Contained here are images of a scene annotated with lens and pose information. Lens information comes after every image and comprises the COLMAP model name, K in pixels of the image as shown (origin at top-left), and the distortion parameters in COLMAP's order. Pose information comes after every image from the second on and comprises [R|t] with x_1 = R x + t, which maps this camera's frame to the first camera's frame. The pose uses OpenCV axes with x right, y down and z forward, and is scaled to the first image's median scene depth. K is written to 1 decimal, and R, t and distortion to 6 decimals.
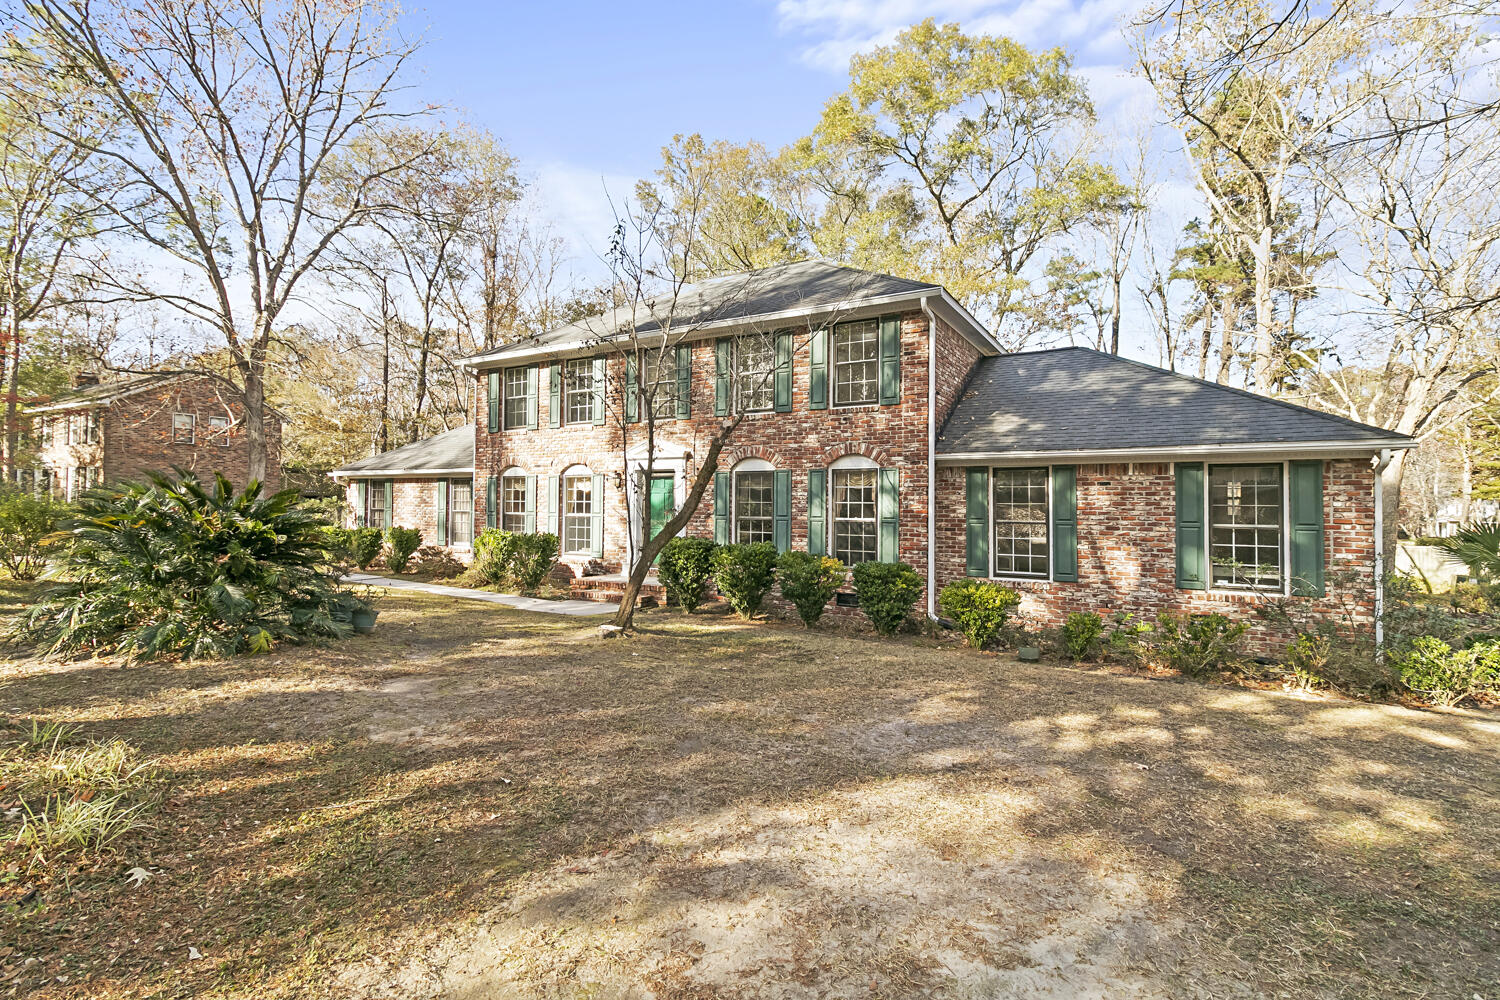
lens RADIAL K [[699.5, 0, 750.9], [0, 699.5, 494.6], [0, 0, 1]] dist [0.003187, -0.000736]
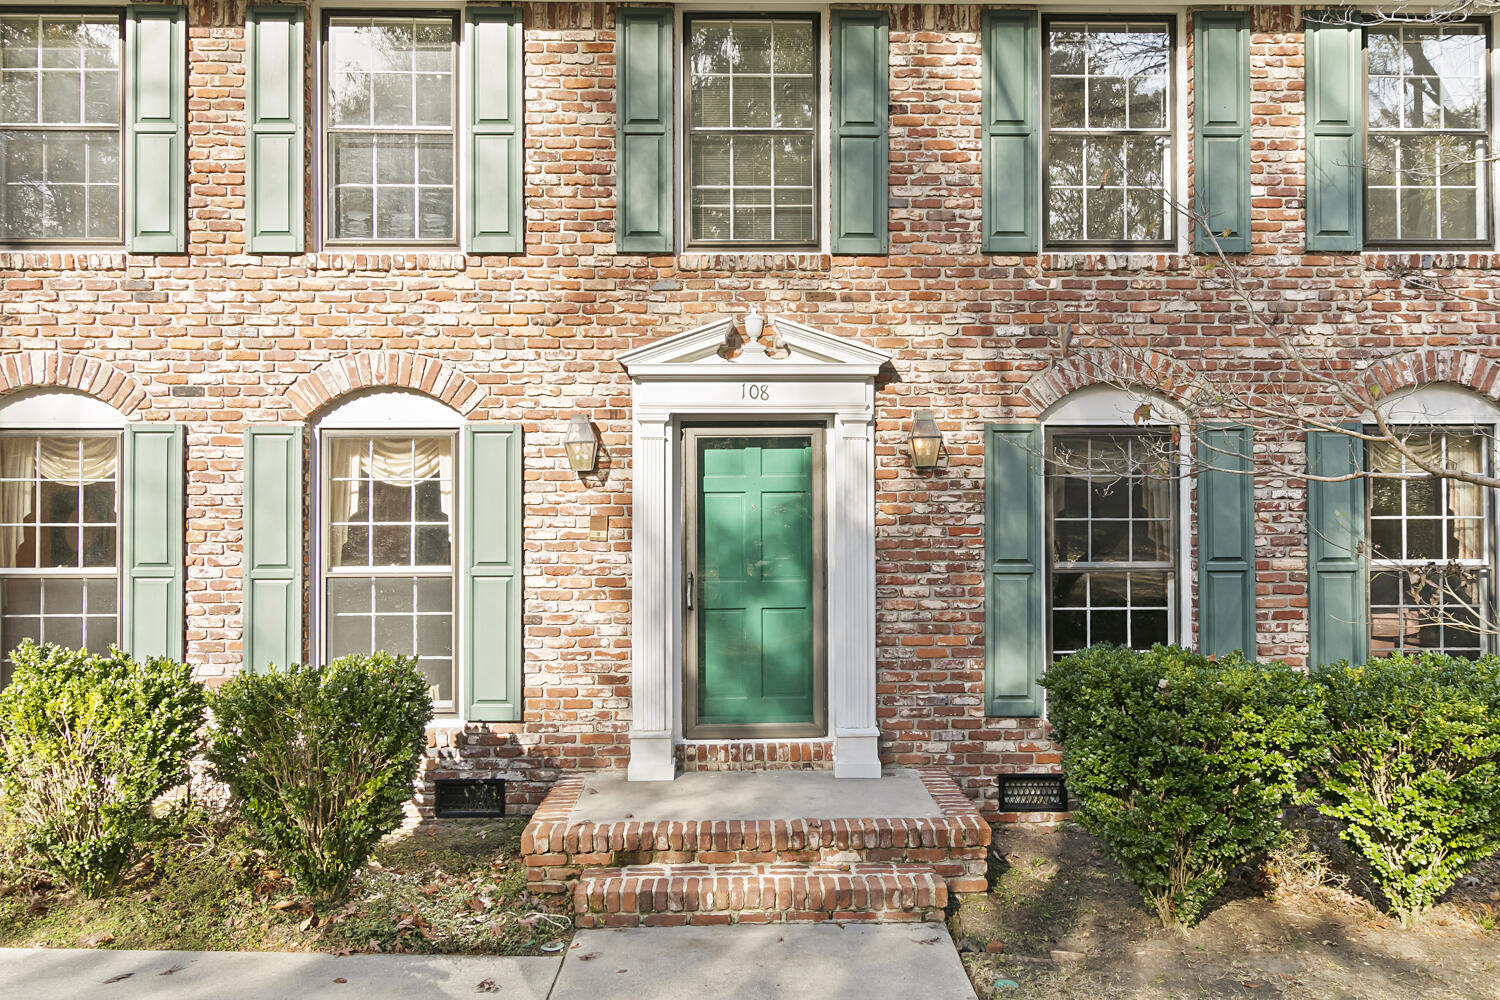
lens RADIAL K [[1073.3, 0, 752.1], [0, 1073.3, 500.8], [0, 0, 1]] dist [0.007902, -0.002374]
pose [[0.847867, -0.001479, 0.530207, -0.432696], [0.002643, 0.999995, -0.001436, 0.002618], [-0.530203, 0.002619, 0.847867, 0.689345]]
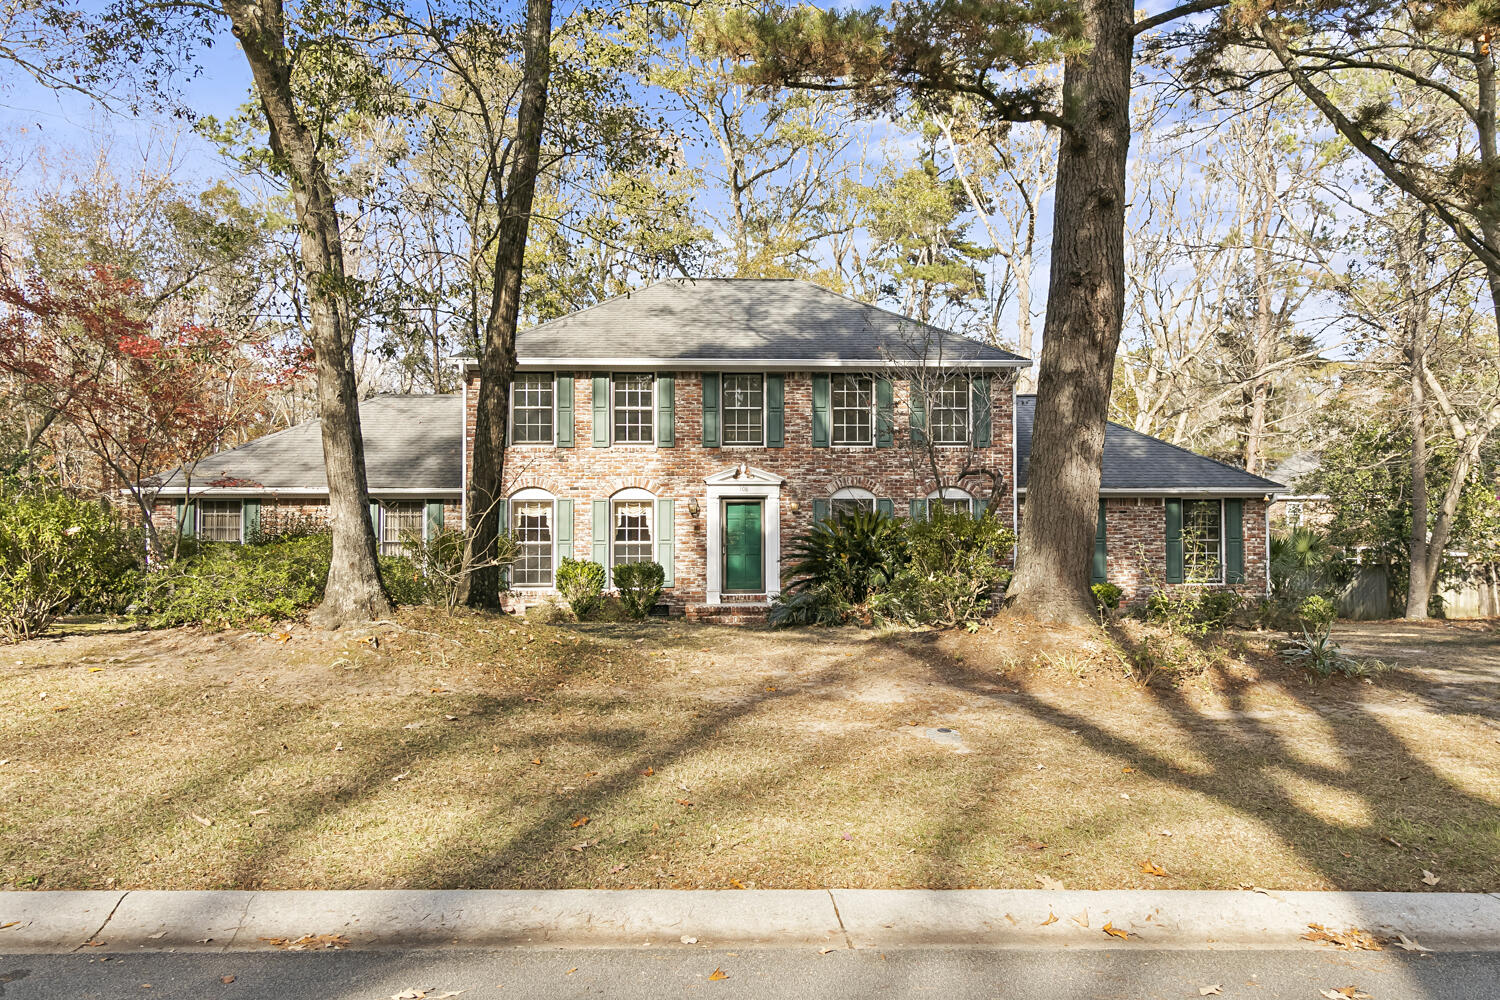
lens RADIAL K [[1230.8, 0, 750.6], [0, 1230.8, 502.0], [0, 0, 1]] dist [0.002344, 0.000294]
pose [[0.830456, 0.004796, 0.557064, -1.261154], [0.001089, 0.999947, -0.010232, -0.009624], [-0.557083, 0.009104, 0.830407, -0.538140]]
